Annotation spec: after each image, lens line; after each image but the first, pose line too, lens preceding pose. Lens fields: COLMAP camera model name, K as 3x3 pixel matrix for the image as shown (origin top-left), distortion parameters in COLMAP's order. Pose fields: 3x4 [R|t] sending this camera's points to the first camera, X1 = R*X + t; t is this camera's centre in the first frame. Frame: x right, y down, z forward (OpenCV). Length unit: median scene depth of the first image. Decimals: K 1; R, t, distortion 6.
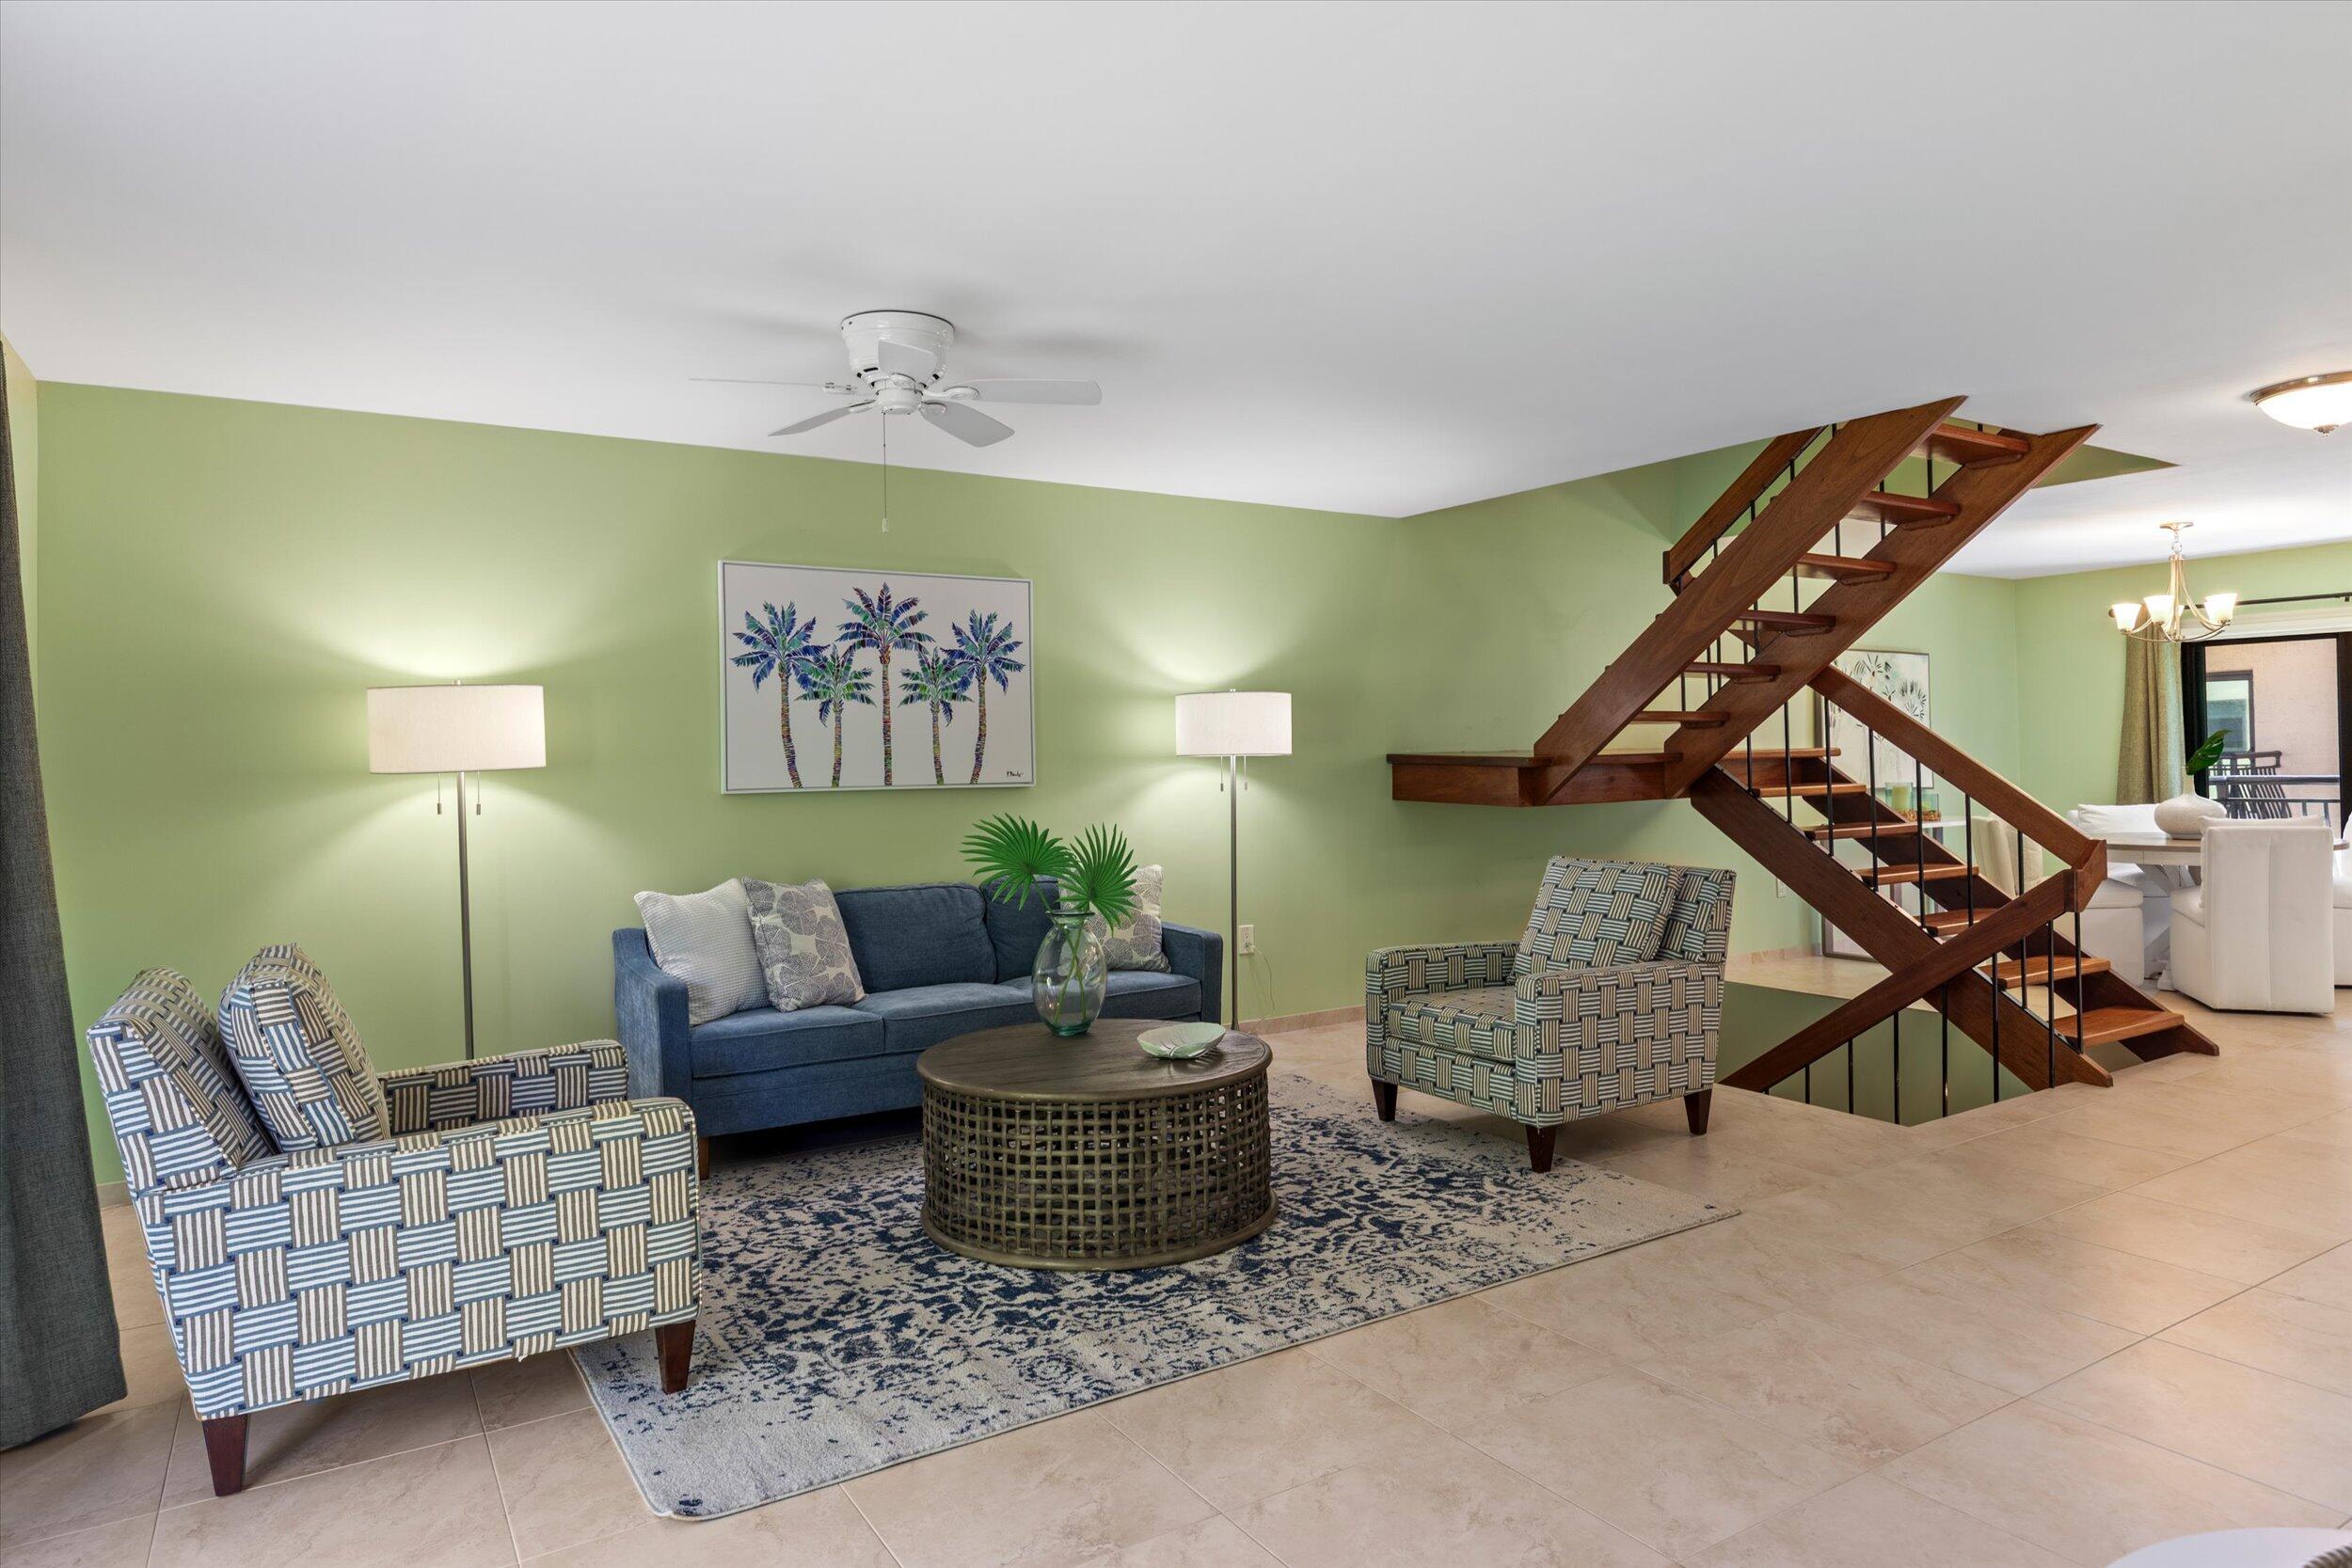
lens RADIAL K [[1381.8, 0, 1167.1], [0, 1381.8, 740.2], [0, 0, 1]] dist [0.006184, -0.000151]
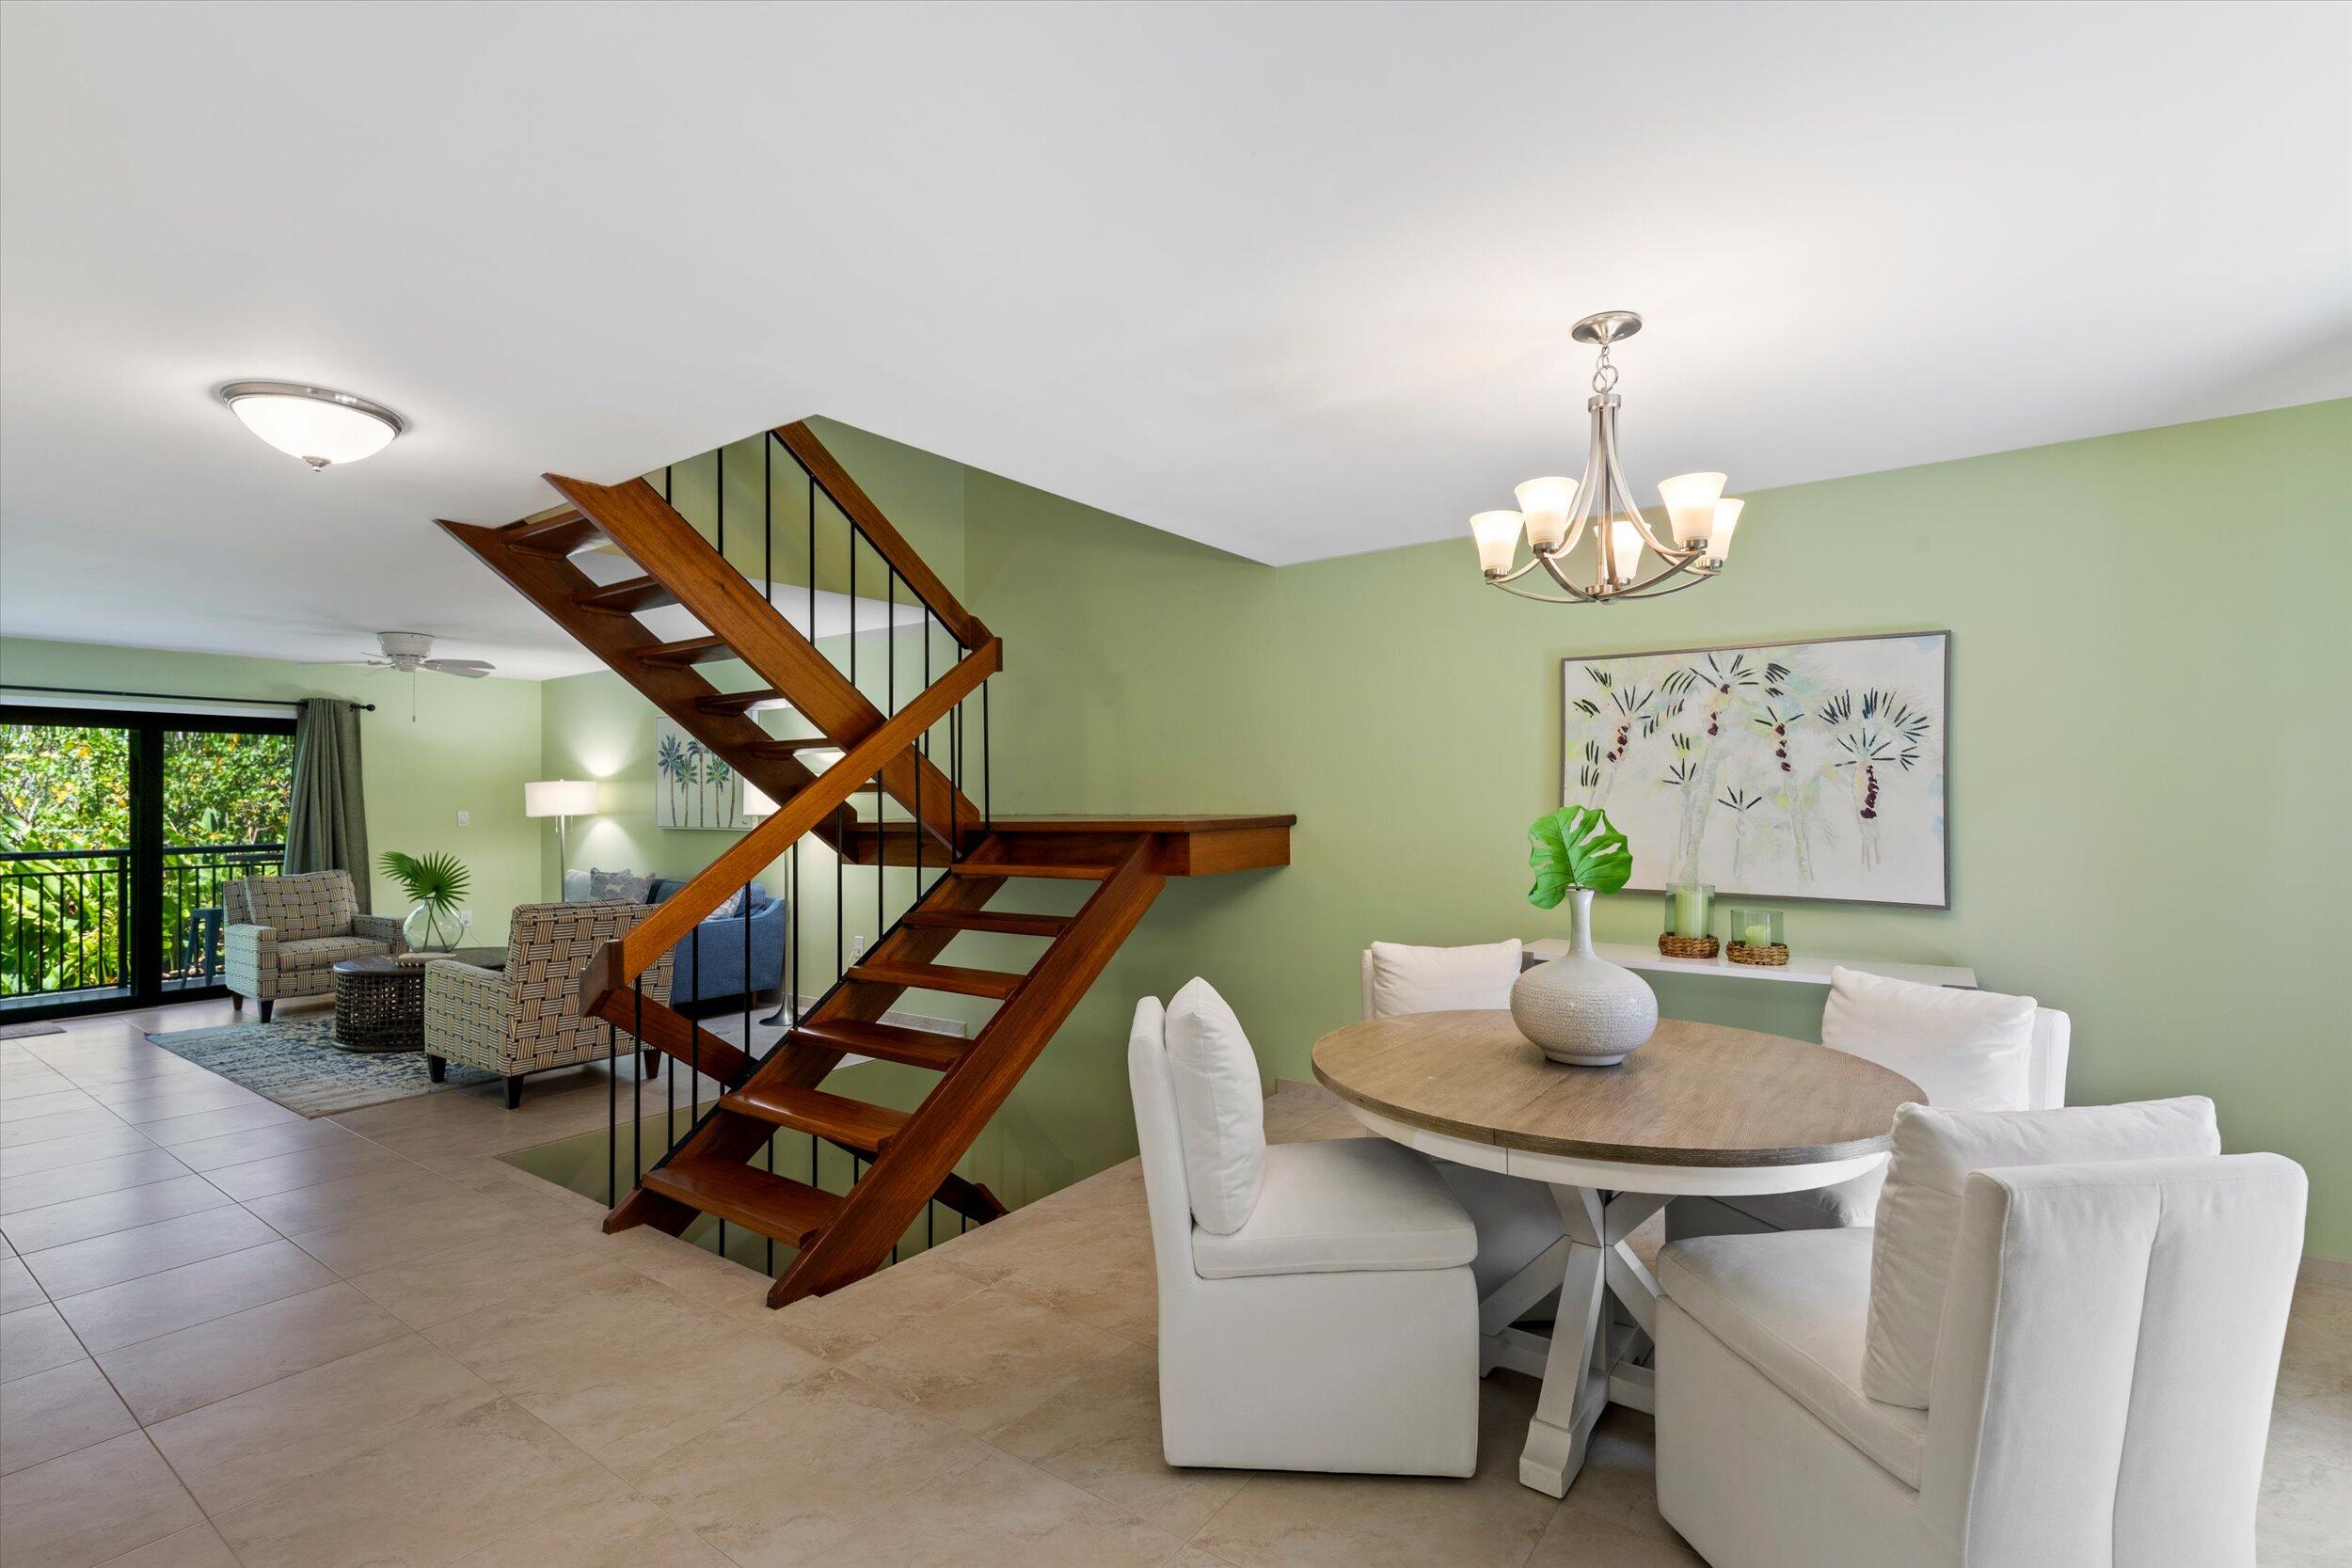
lens RADIAL K [[1065.7, 0, 1176.5], [0, 1065.7, 790.7], [0, 0, 1]] dist [0.002642, 0.000483]
pose [[0.376751, 0.007530, -0.926284, 1.376851], [0.015095, 0.999784, 0.014267, -0.027272], [0.926192, -0.019358, 0.376556, 1.051713]]
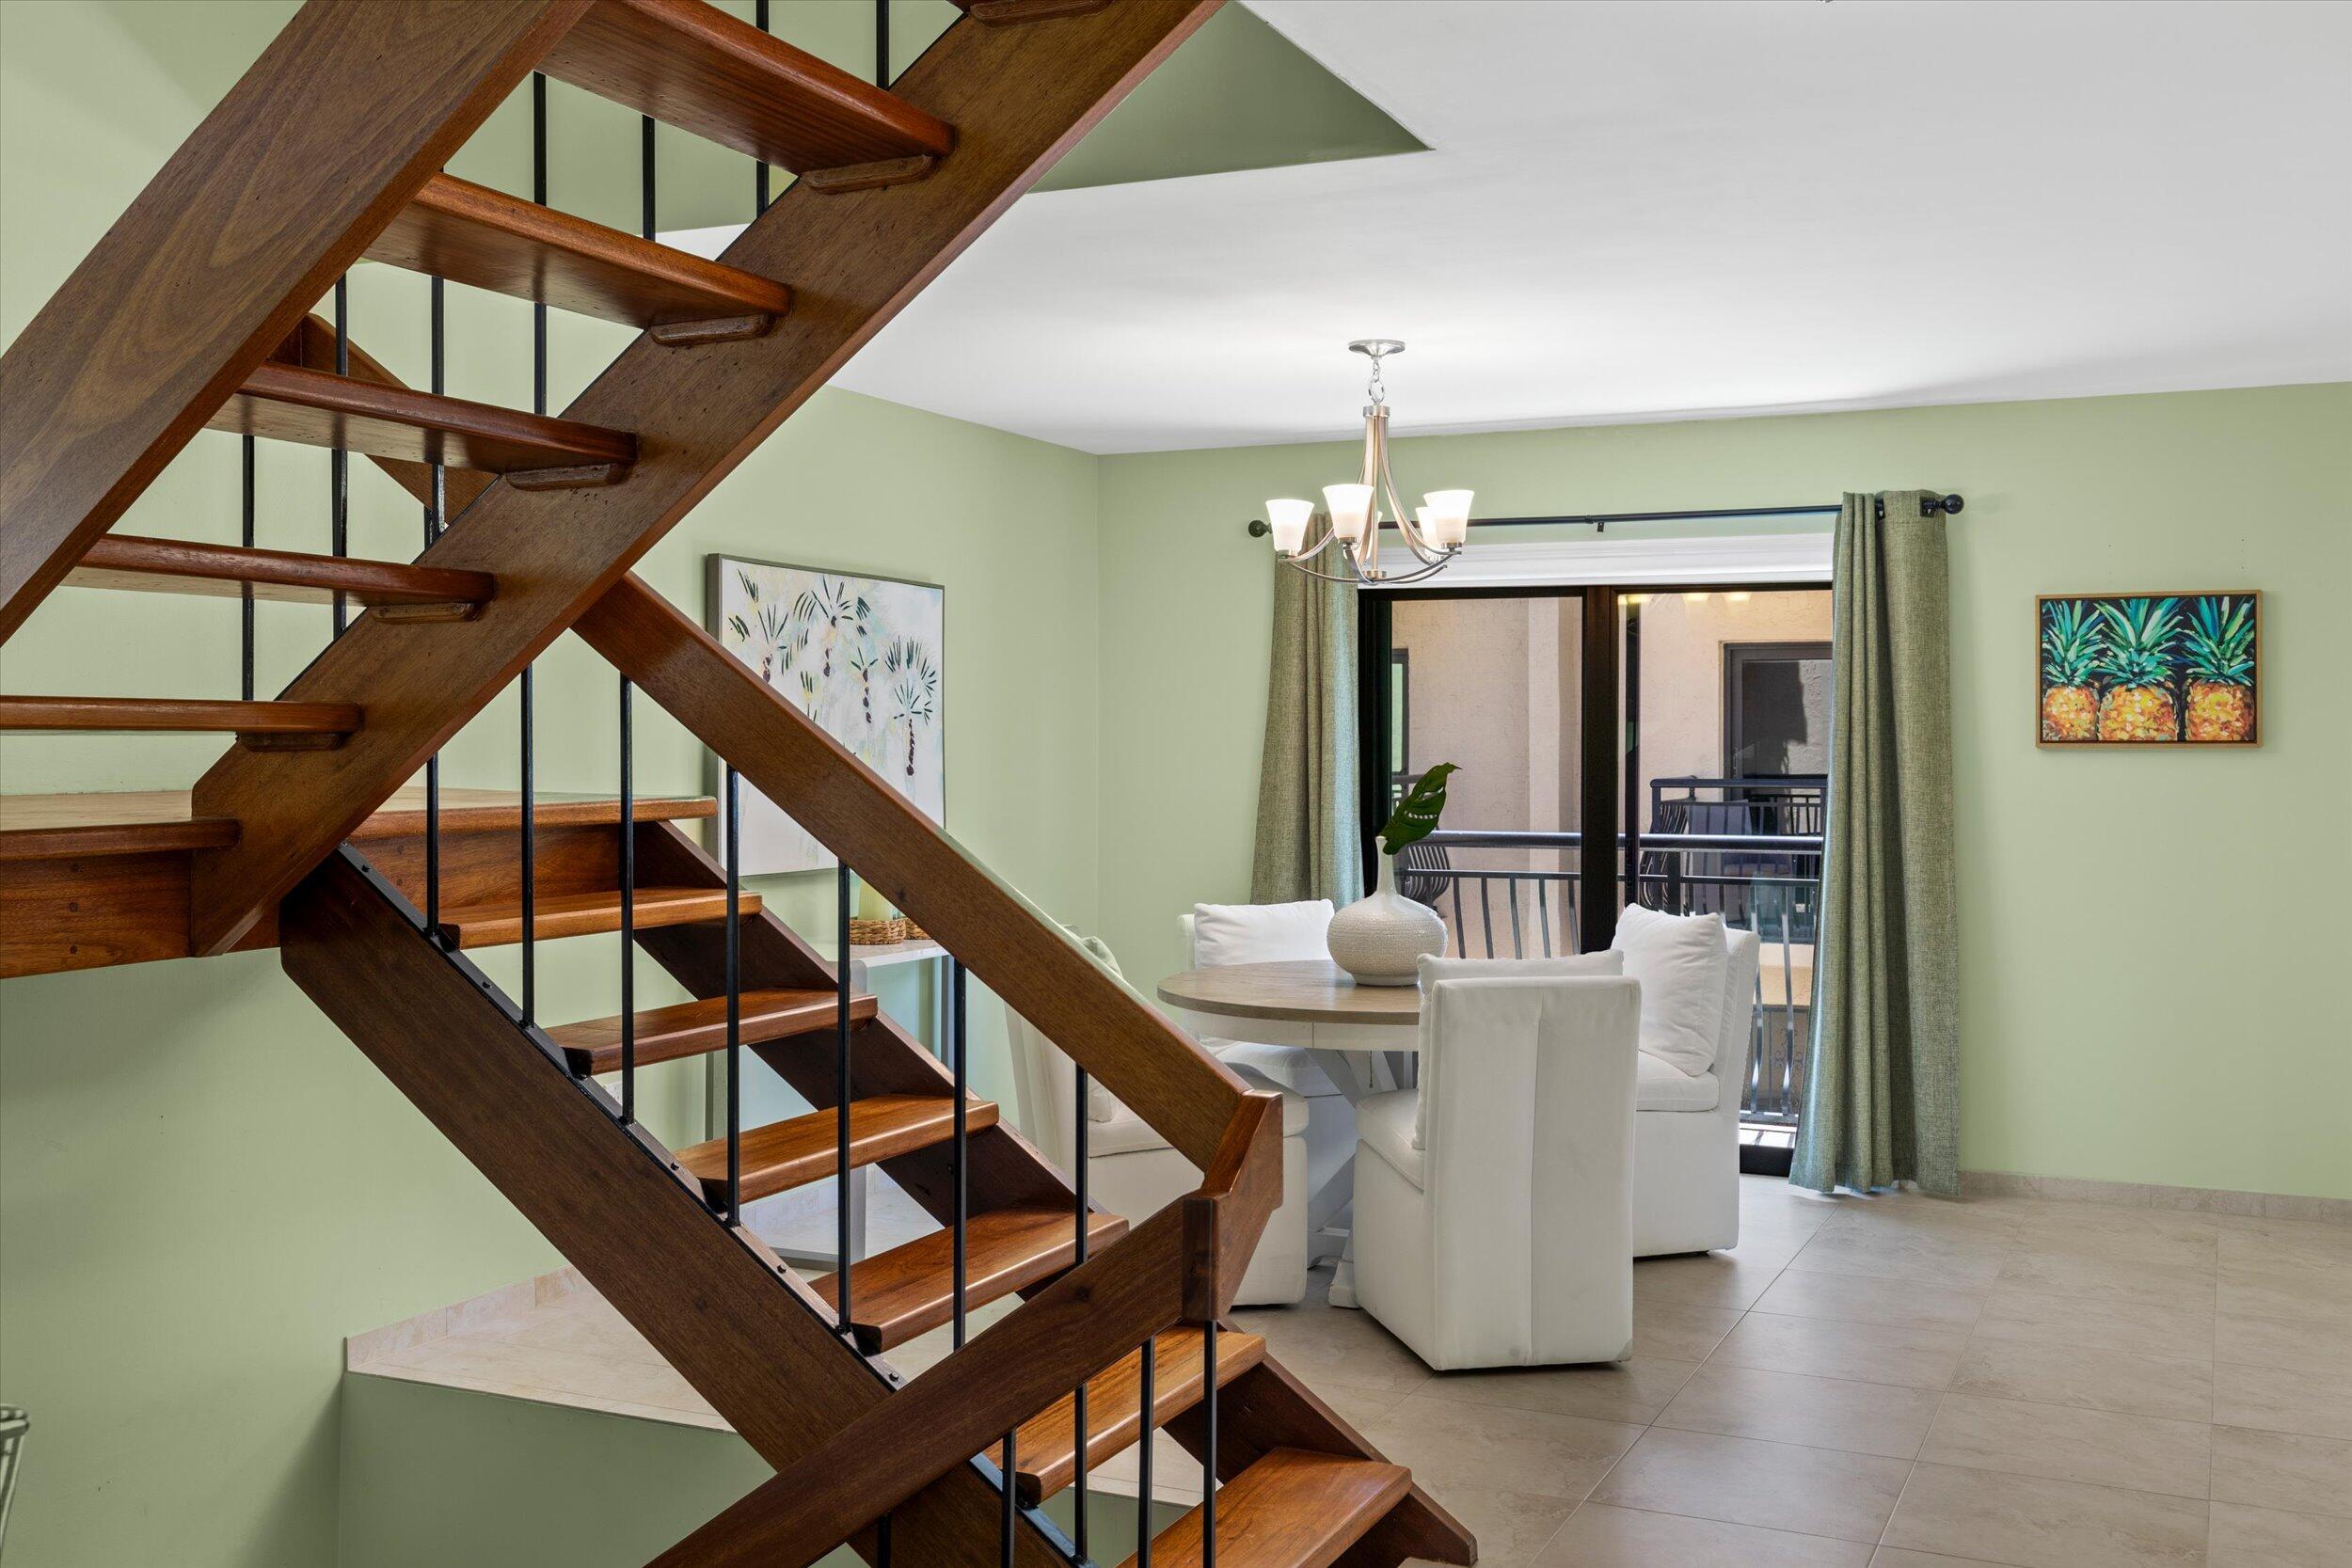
lens RADIAL K [[2270.8, 0, 1160.5], [0, 2270.8, 735.8], [0, 0, 1]] dist [0.005044, -0.002376]
pose [[0.839307, 0.019579, 0.543305, 0.317758], [-0.023293, 0.999729, -0.000043, -0.020494], [-0.543159, -0.012620, 0.839535, 0.505798]]
